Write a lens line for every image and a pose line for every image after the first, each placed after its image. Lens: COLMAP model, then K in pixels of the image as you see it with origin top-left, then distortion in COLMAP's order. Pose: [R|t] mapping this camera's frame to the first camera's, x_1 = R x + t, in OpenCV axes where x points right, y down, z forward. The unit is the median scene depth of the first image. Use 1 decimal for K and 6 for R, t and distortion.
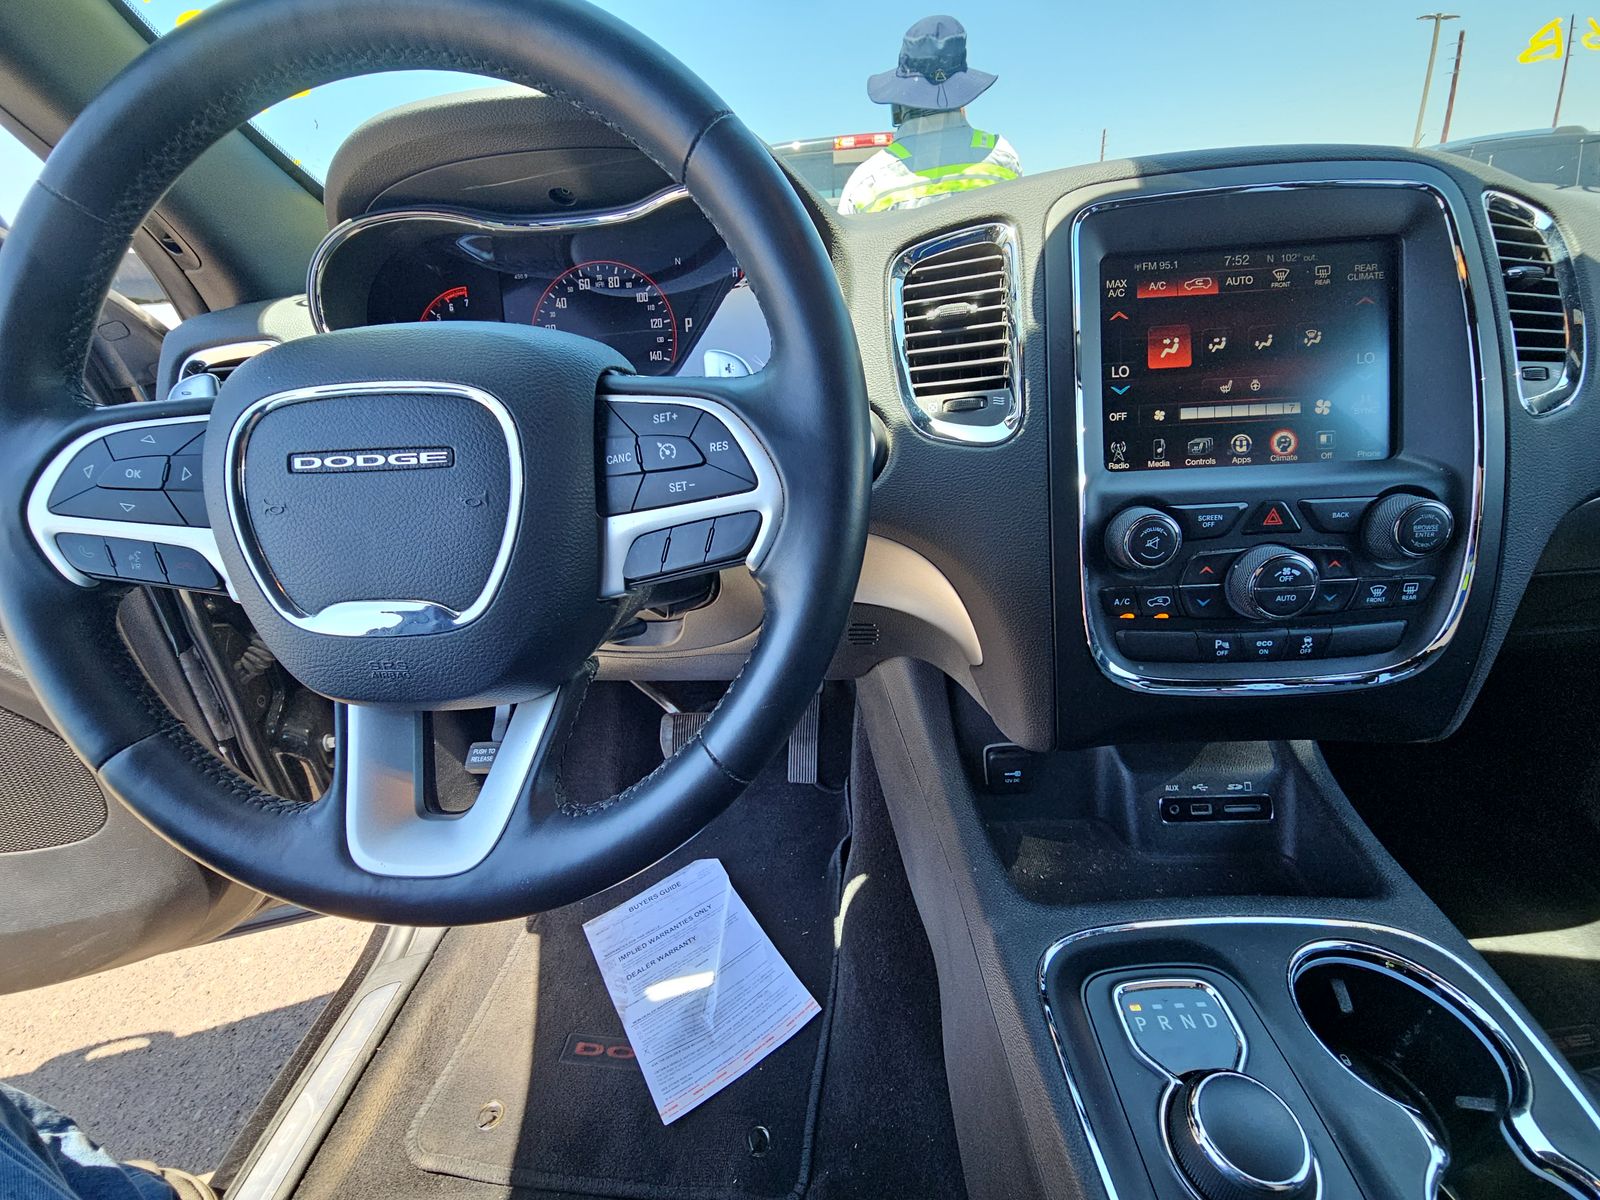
lens RADIAL K [[647.4, 0, 803.7], [0, 647.4, 600.4], [0, 0, 1]] dist [-0.003490, -0.000657]
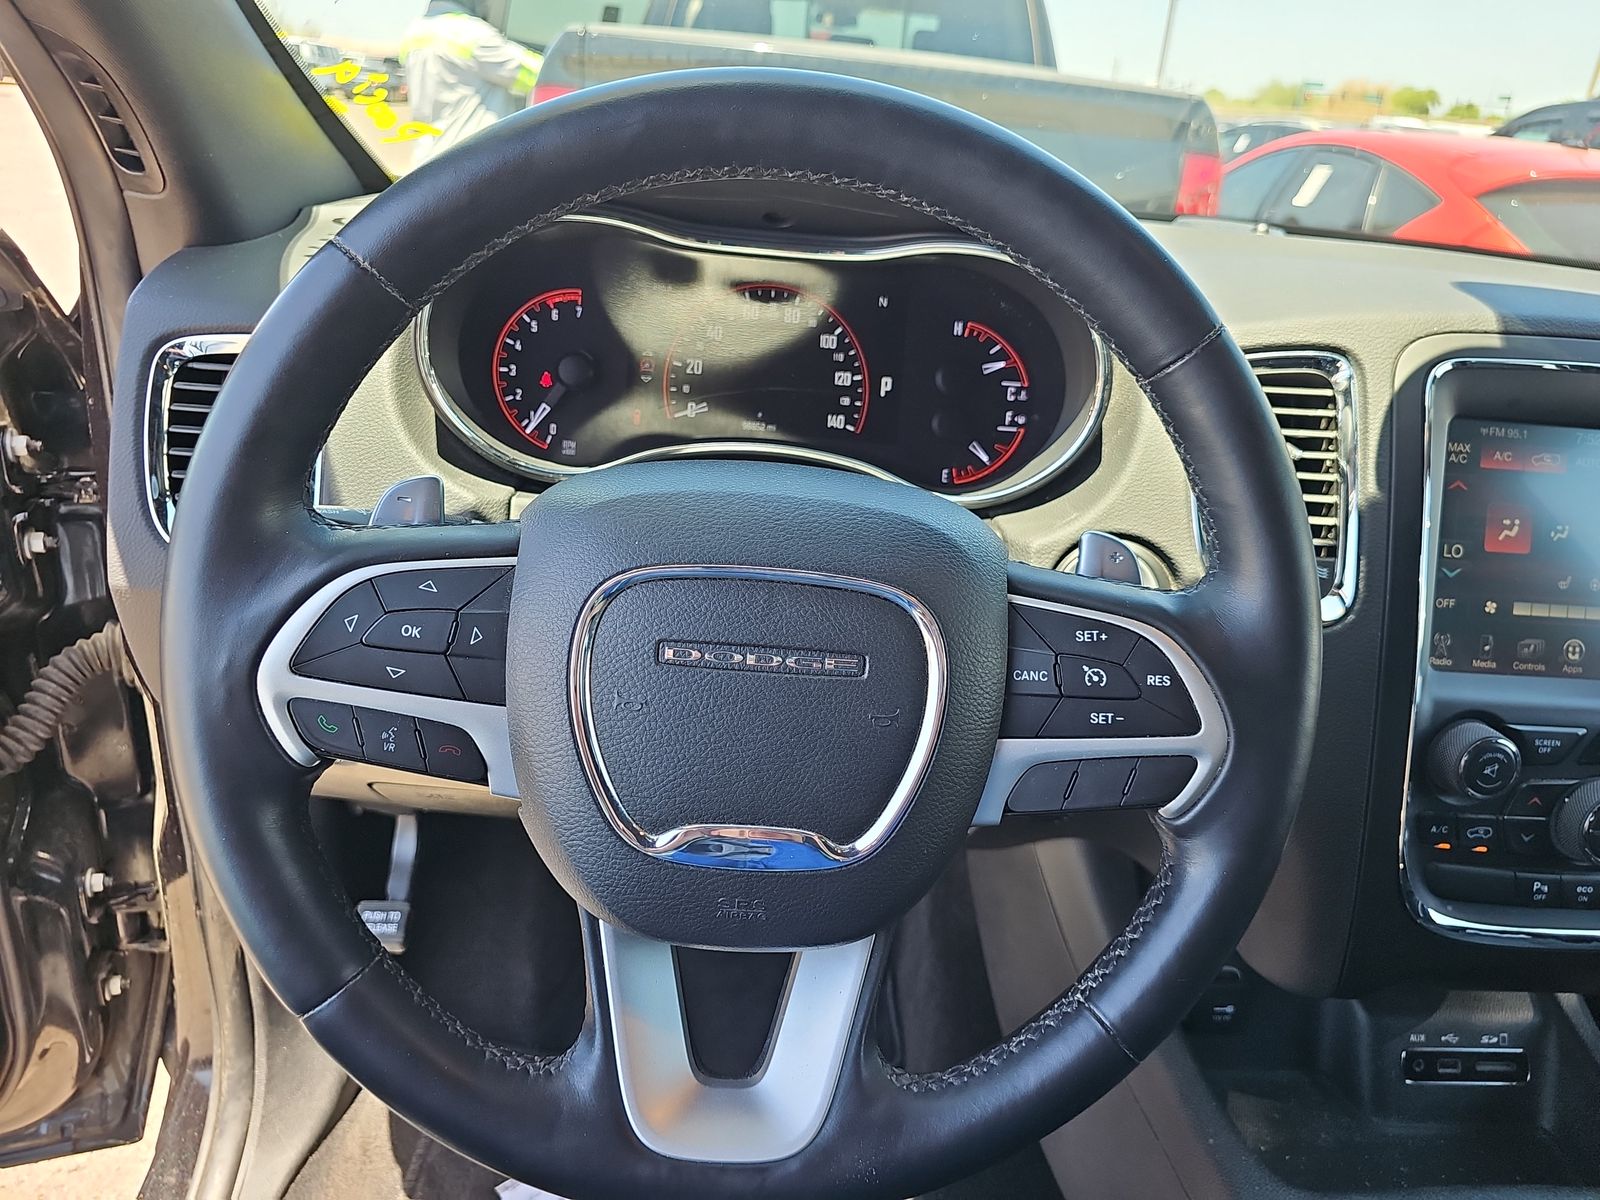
lens RADIAL K [[1063.0, 0, 790.0], [0, 1063.0, 610.1], [0, 0, 1]] dist [0.011561, -0.013006]
pose [[0.983952, 0.096172, 0.150299, -0.557951], [-0.093561, 0.995315, -0.024366, -0.164865], [-0.151938, 0.009912, 0.988340, -0.232598]]
